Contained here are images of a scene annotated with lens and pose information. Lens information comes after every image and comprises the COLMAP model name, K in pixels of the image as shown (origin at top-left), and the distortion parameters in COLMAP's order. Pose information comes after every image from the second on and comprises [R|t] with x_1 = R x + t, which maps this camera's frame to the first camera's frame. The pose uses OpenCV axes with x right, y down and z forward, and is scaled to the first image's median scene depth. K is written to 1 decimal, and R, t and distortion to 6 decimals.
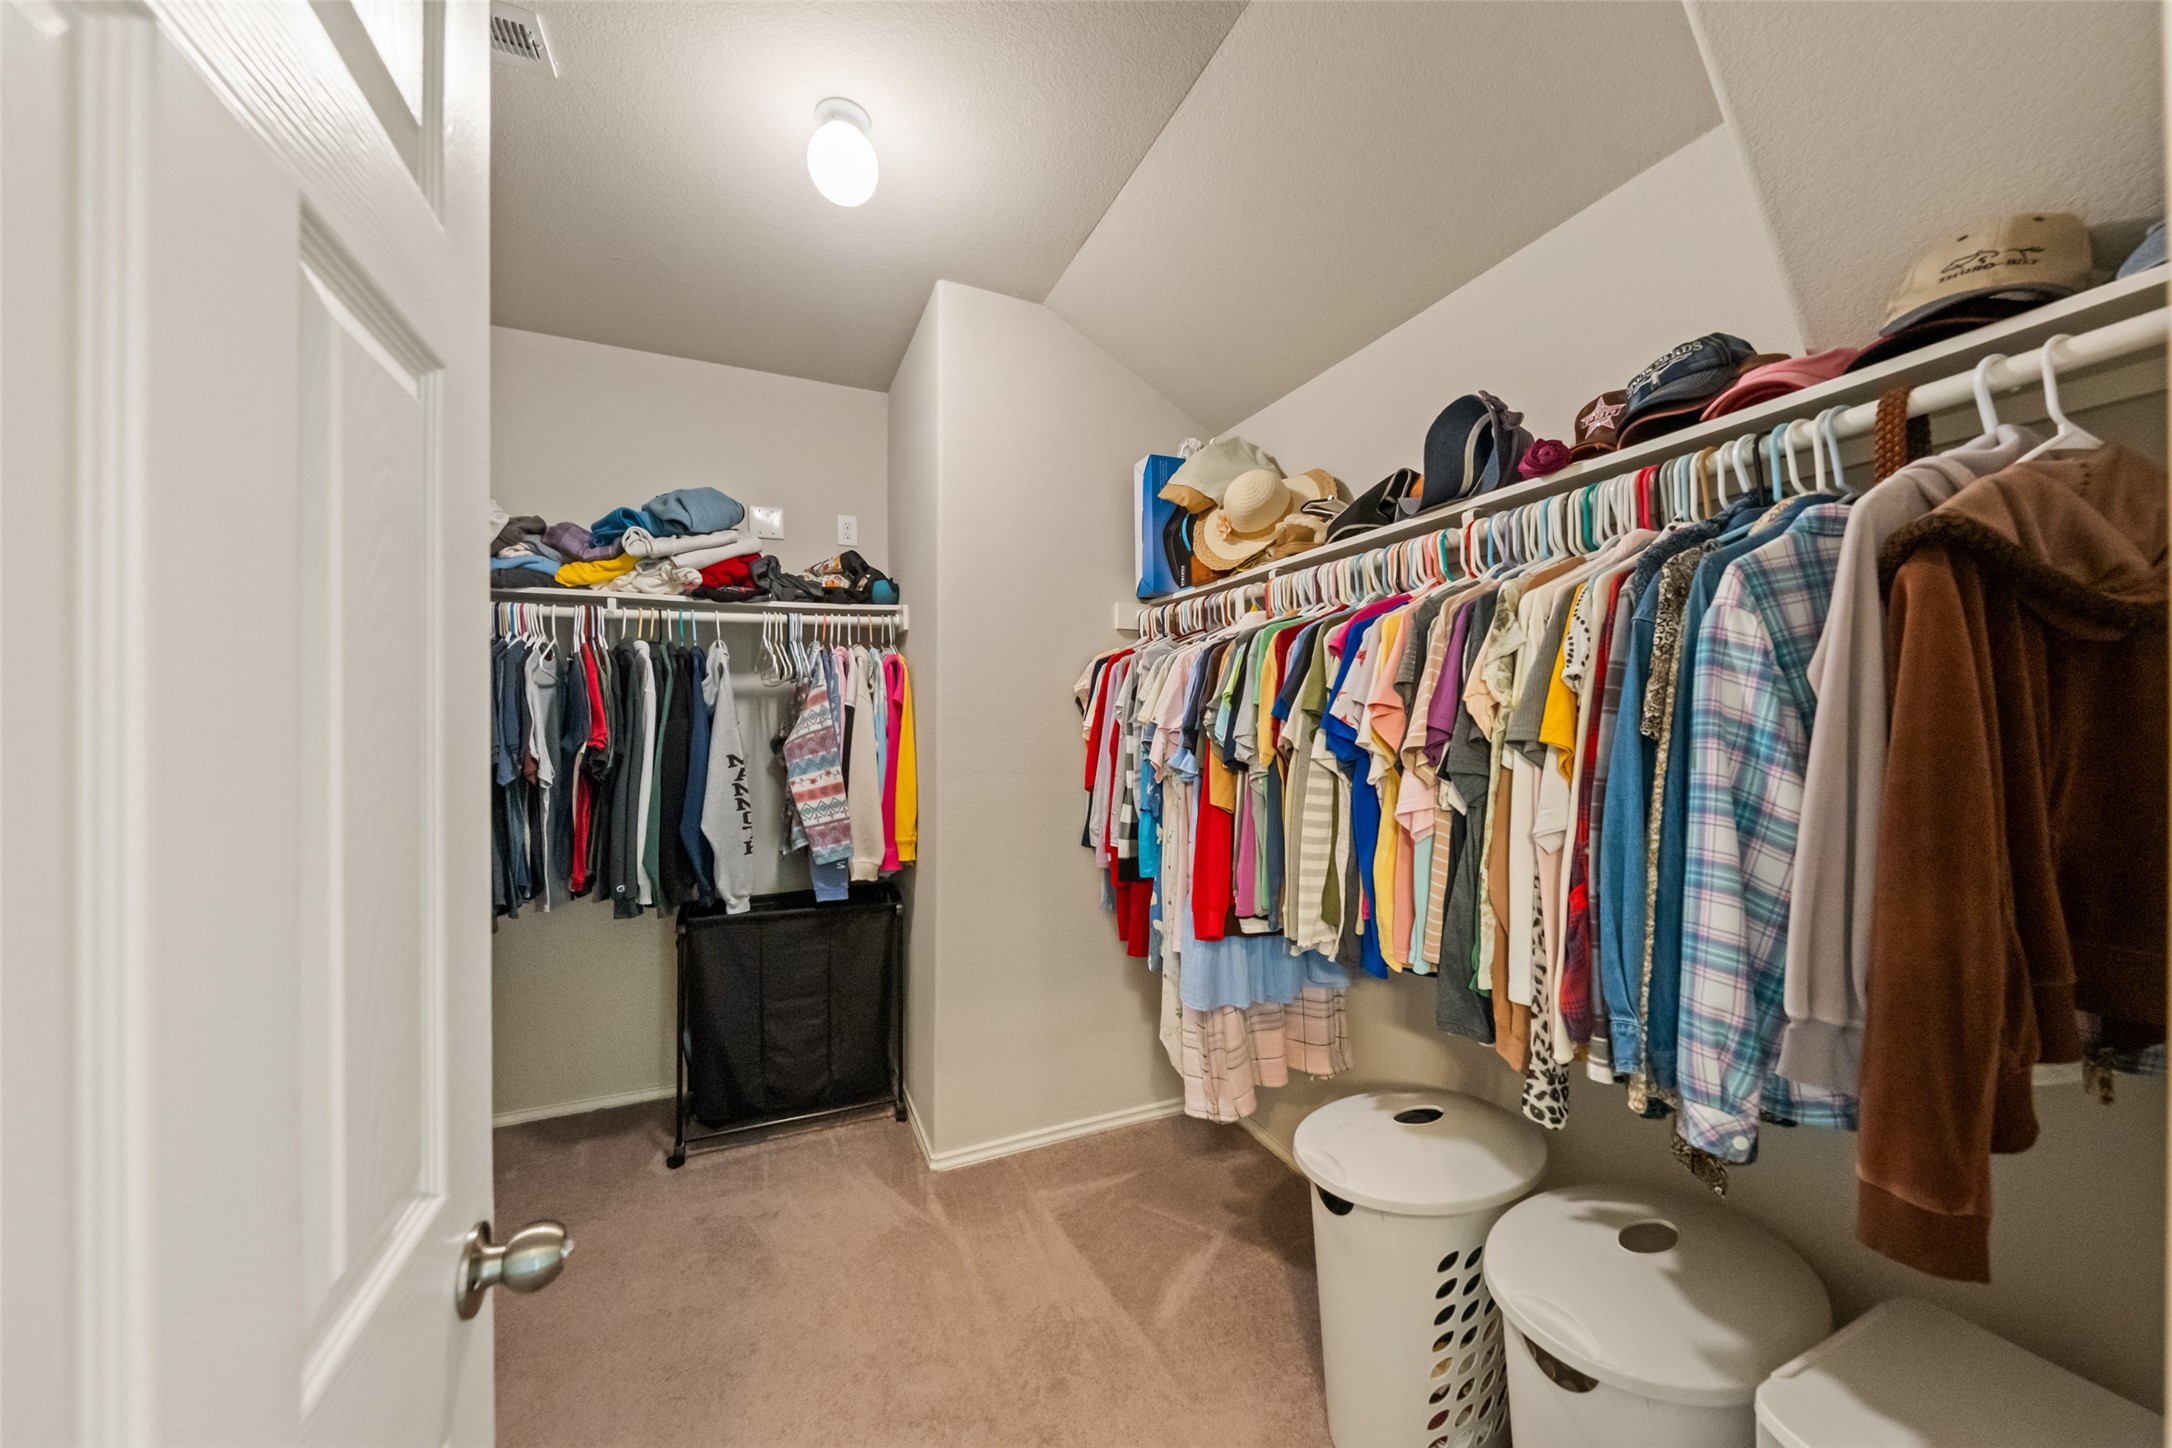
lens RADIAL K [[750.4, 0, 1088.3], [0, 750.4, 733.6], [0, 0, 1]] dist [-0.006091, 0.000689]
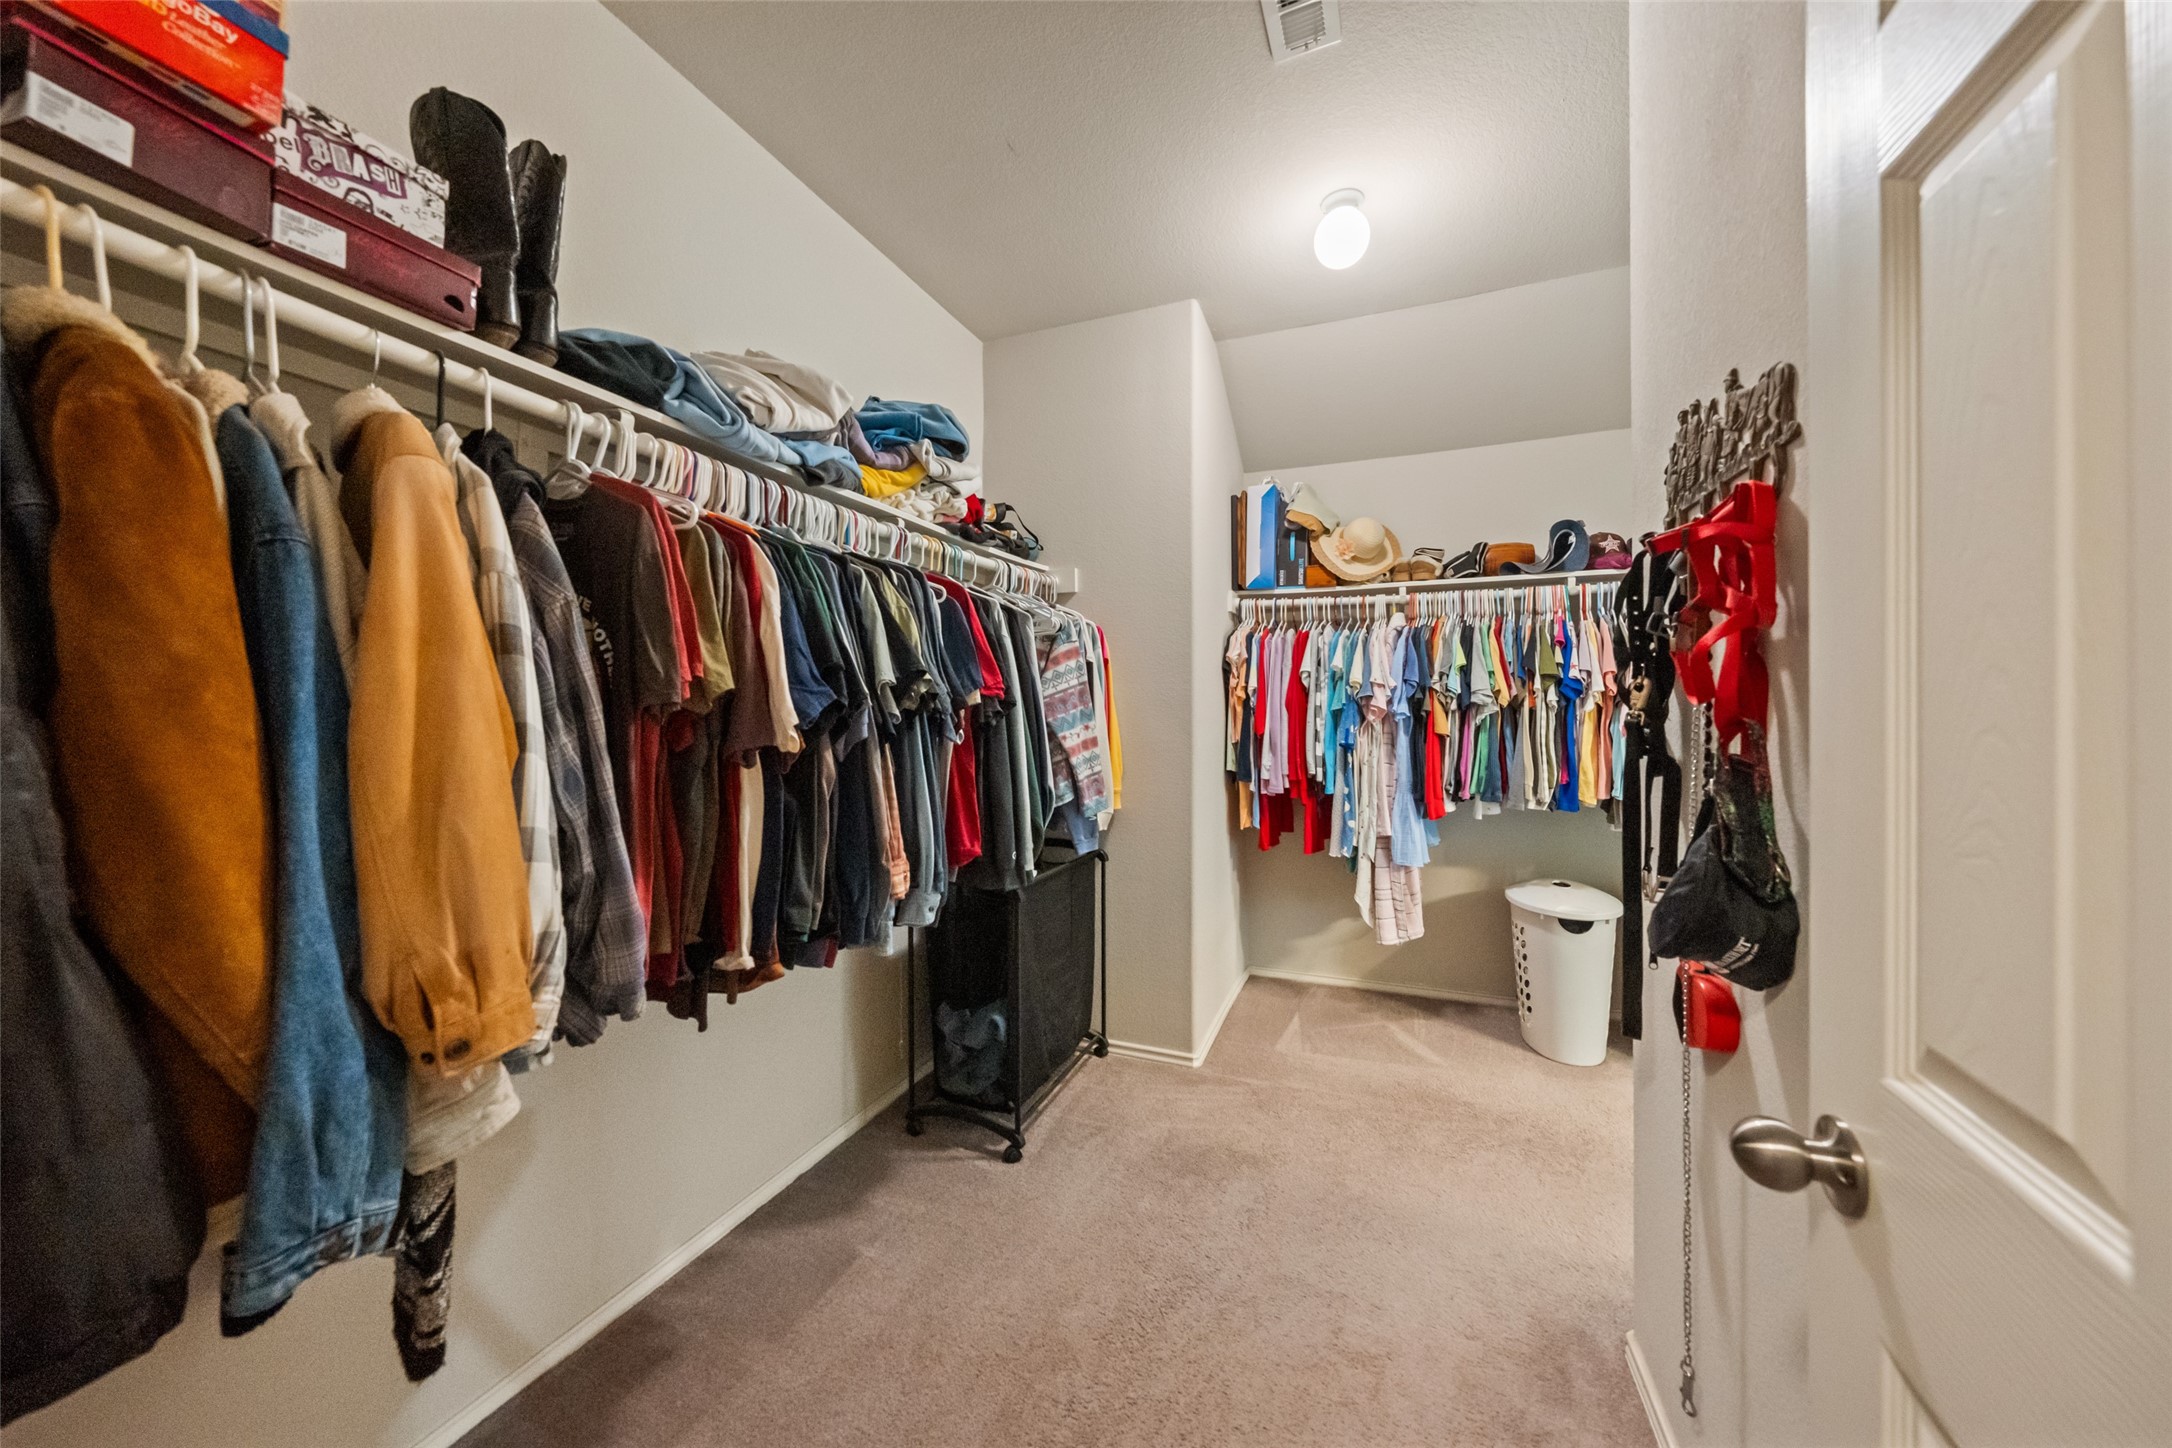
lens RADIAL K [[750.4, 0, 1090.2], [0, 750.4, 715.7], [0, 0, 1]] dist [-0.006091, 0.000689]
pose [[0.717593, -0.005932, 0.696438, -1.036047], [0.008677, 0.999962, -0.000424, 0.036577], [-0.696409, 0.006347, 0.717617, 0.258997]]
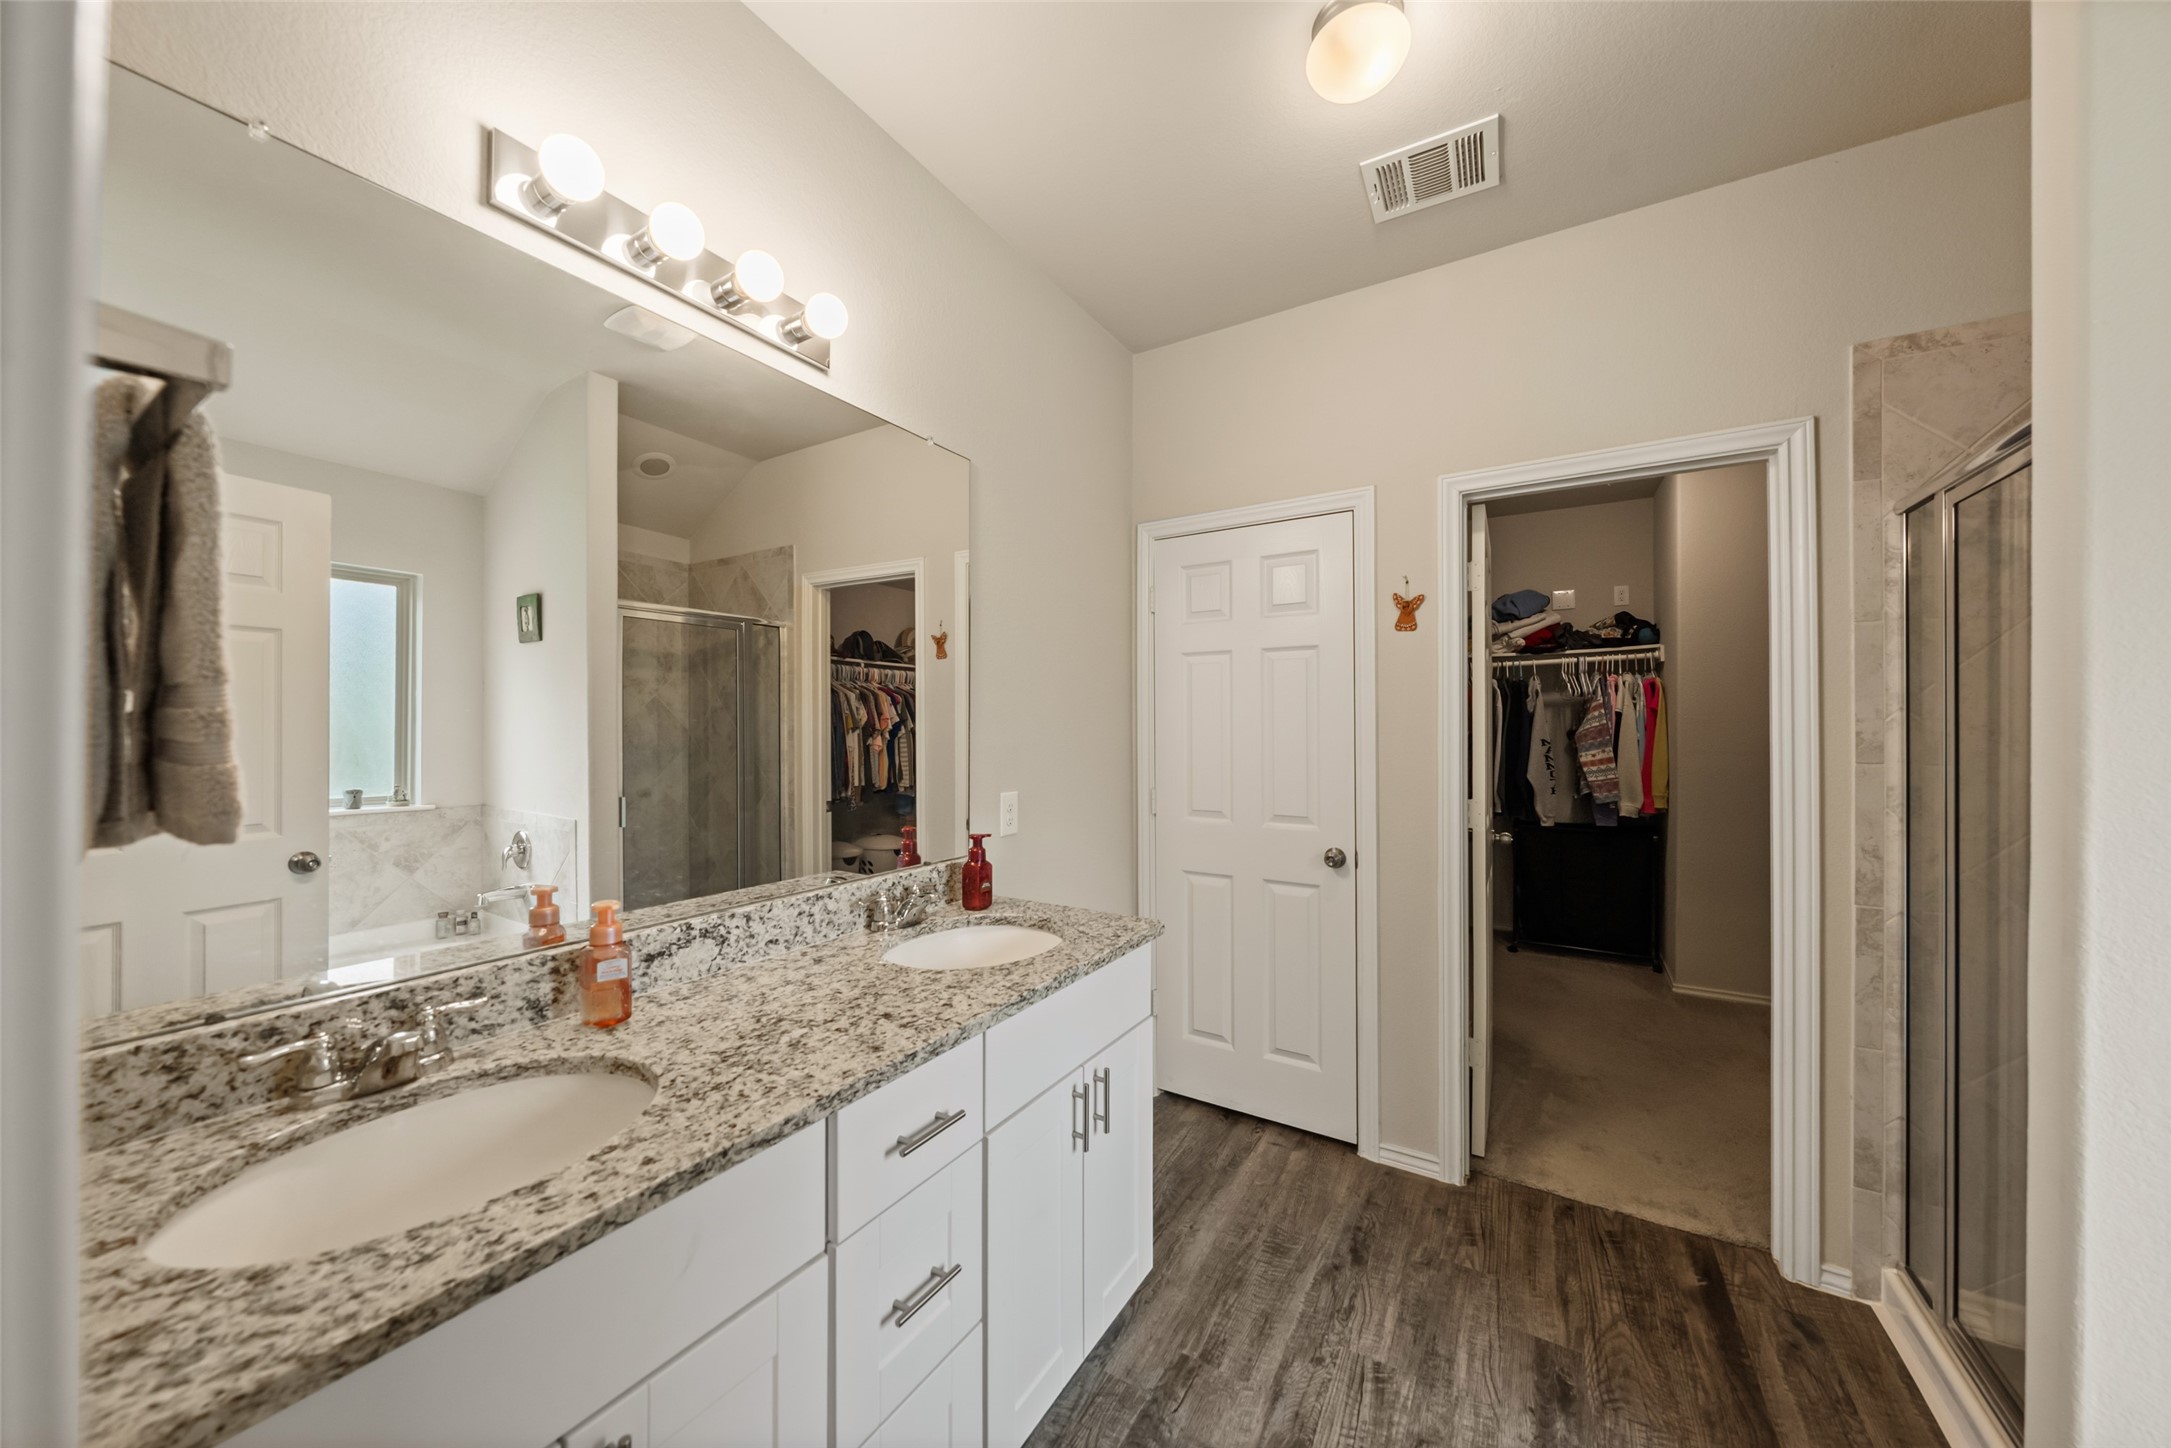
lens RADIAL K [[750.1, 0, 1076.4], [0, 750.1, 718.6], [0, 0, 1]] dist [-0.006091, 0.000689]
pose [[0.558878, -0.005371, -0.829233, 0.381755], [-0.005705, 0.999930, -0.010321, 0.003106], [0.829230, 0.010499, 0.558808, -0.917740]]
